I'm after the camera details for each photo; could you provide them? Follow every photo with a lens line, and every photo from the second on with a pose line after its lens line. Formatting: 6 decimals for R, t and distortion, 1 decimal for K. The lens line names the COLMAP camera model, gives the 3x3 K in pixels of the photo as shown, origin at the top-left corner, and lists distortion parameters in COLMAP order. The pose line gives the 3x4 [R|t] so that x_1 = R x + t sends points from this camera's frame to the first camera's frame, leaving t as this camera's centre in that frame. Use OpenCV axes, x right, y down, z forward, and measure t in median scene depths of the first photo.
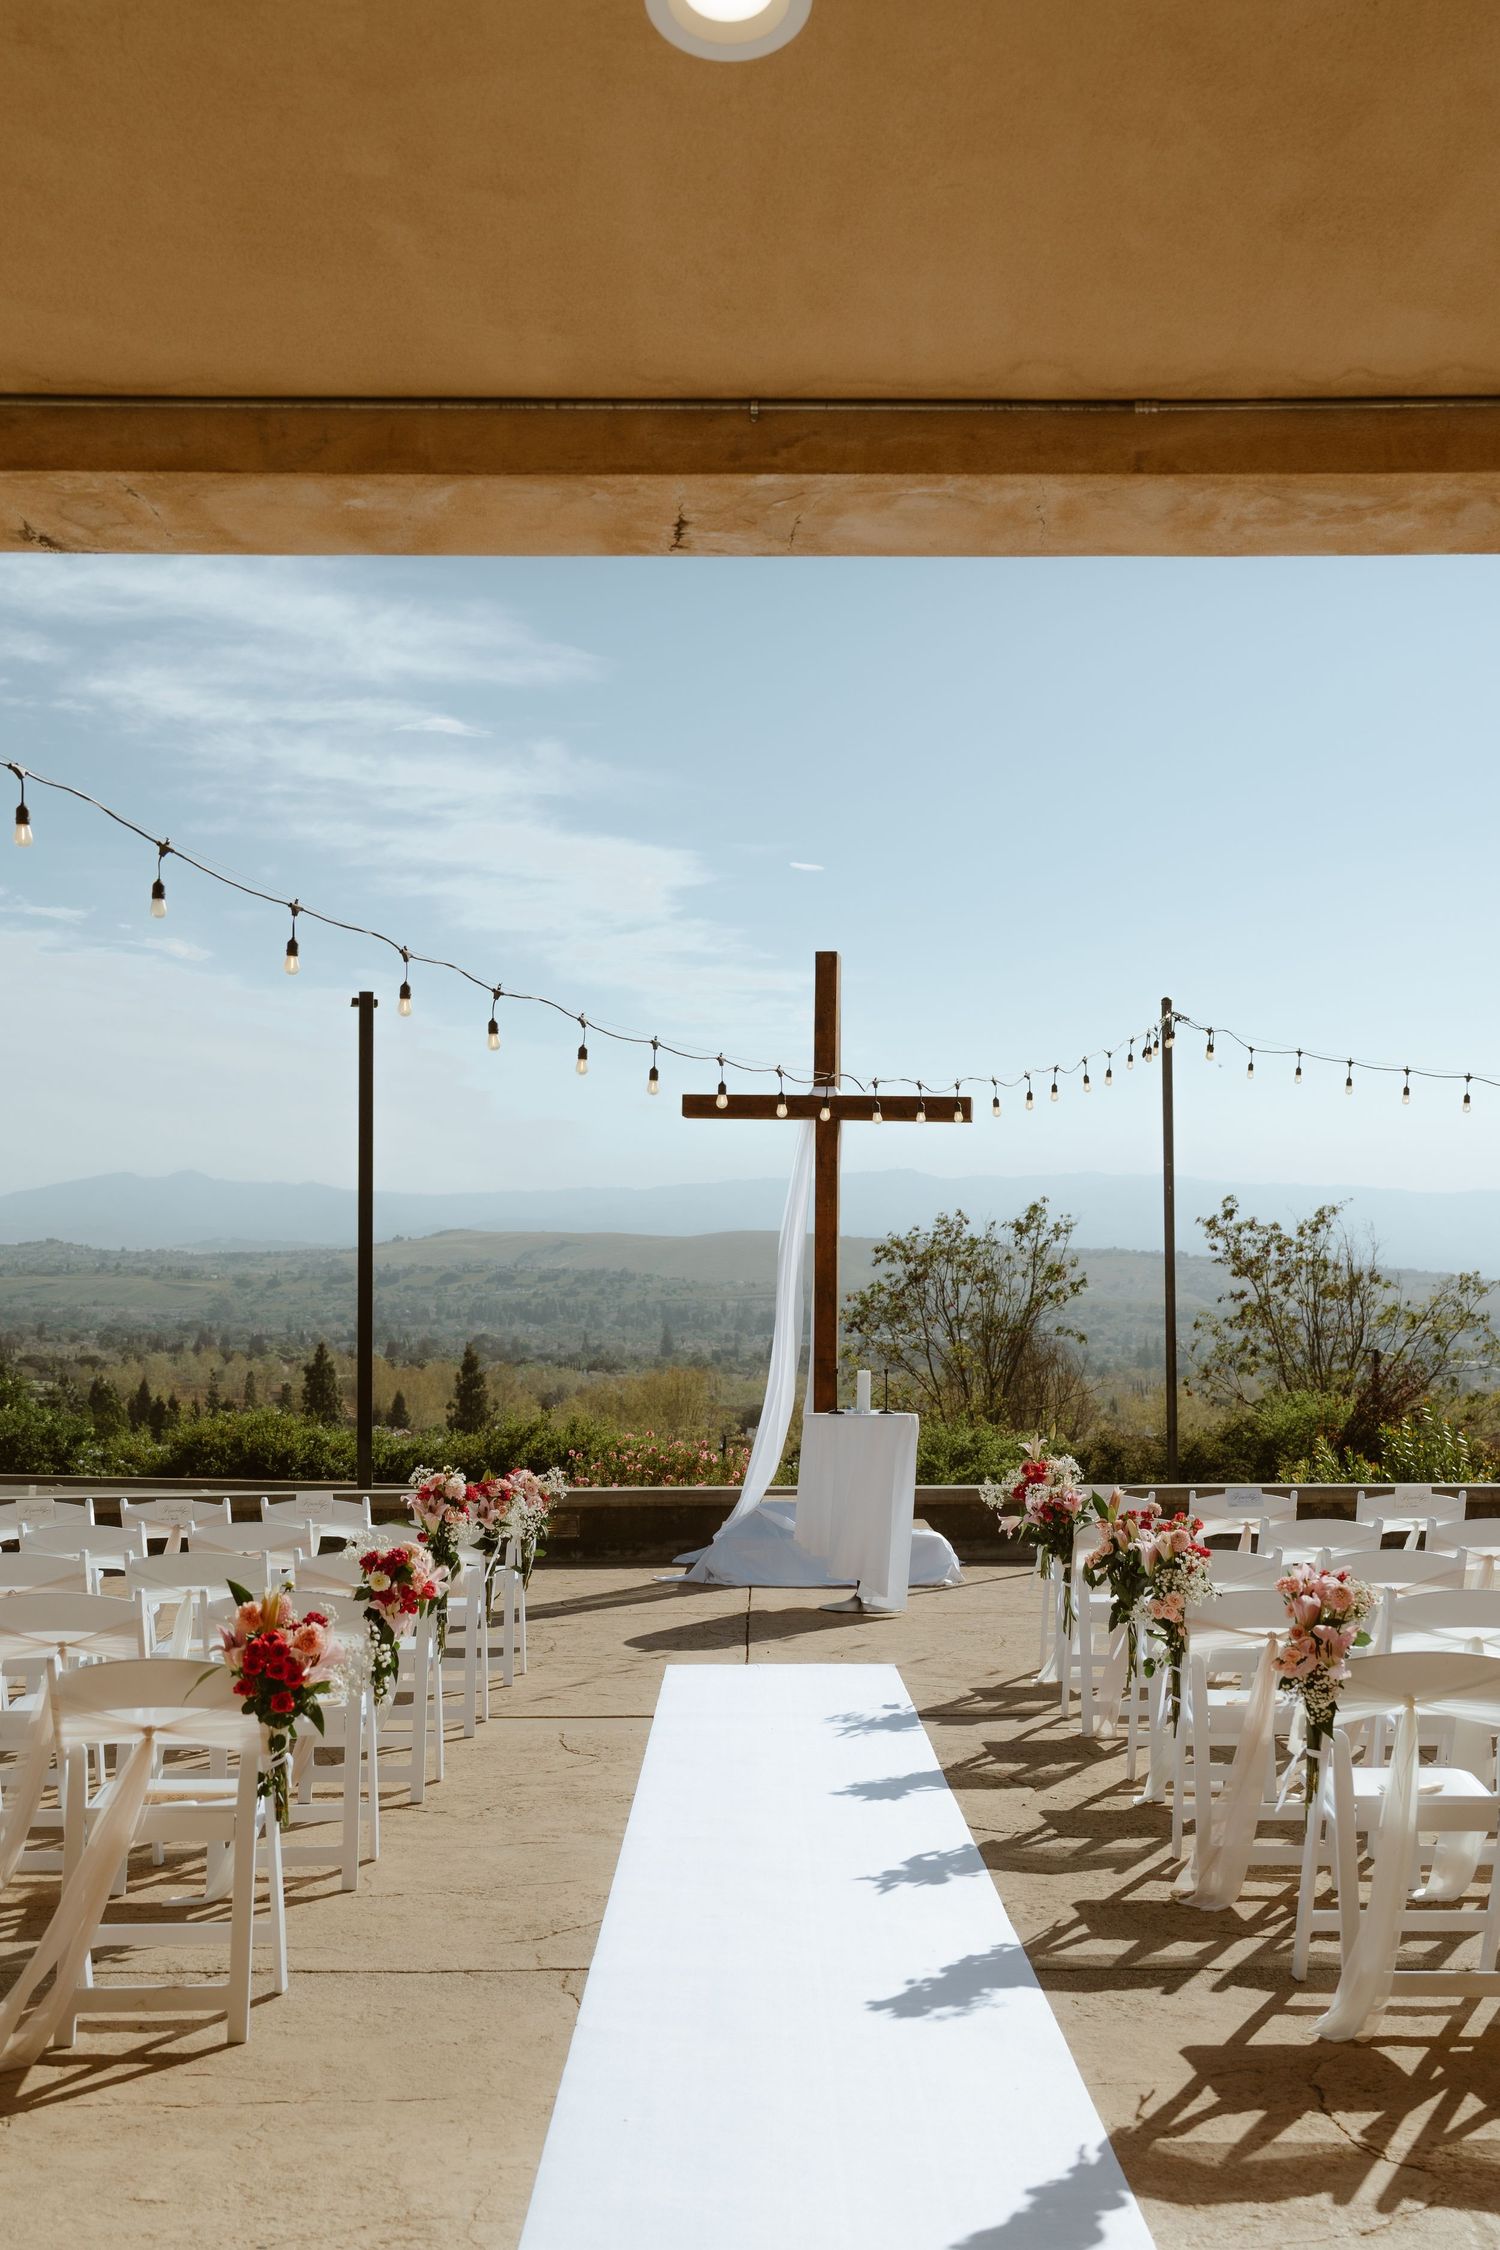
lens RADIAL K [[2359.8, 0, 763.8], [0, 2359.8, 1131.4], [0, 0, 1]] dist [-0.005873, 0.000000]
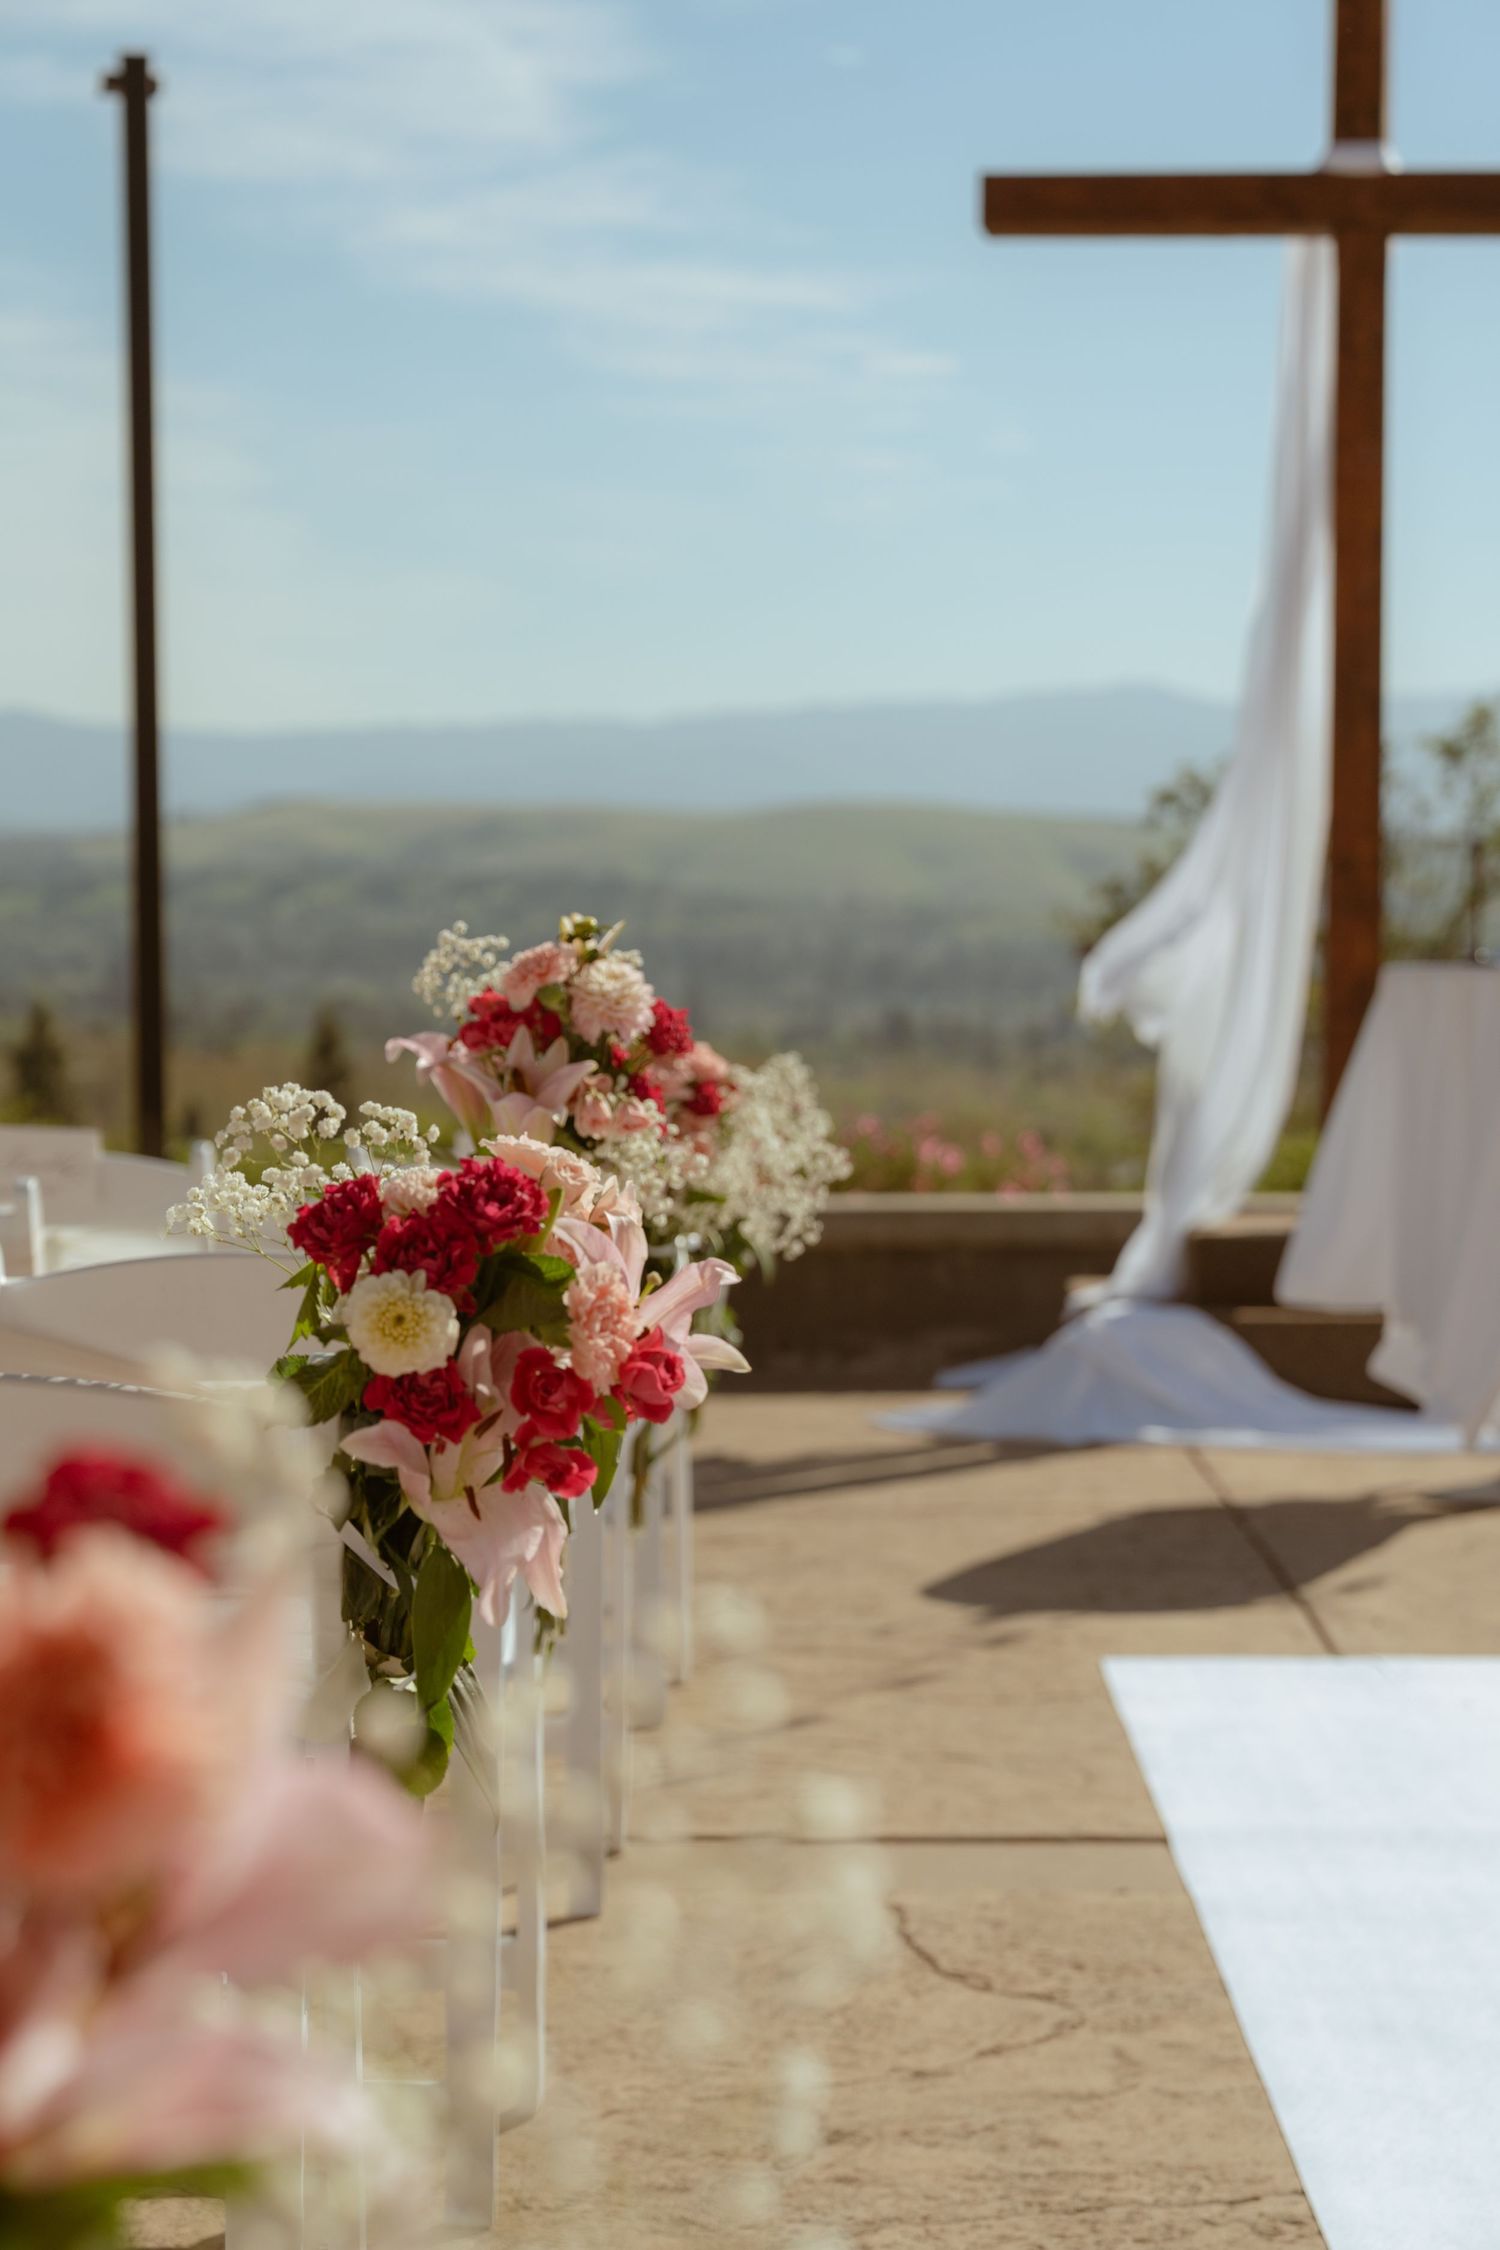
lens RADIAL K [[4453.5, 0, 744.5], [0, 4453.5, 1124.4], [0, 0, 1]] dist [0.025445, 0.000000]
pose [[0.999581, 0.000225, -0.028932, -0.067719], [0.003077, 0.993473, 0.114030, 0.072565], [0.028769, -0.114071, 0.993056, 0.350051]]
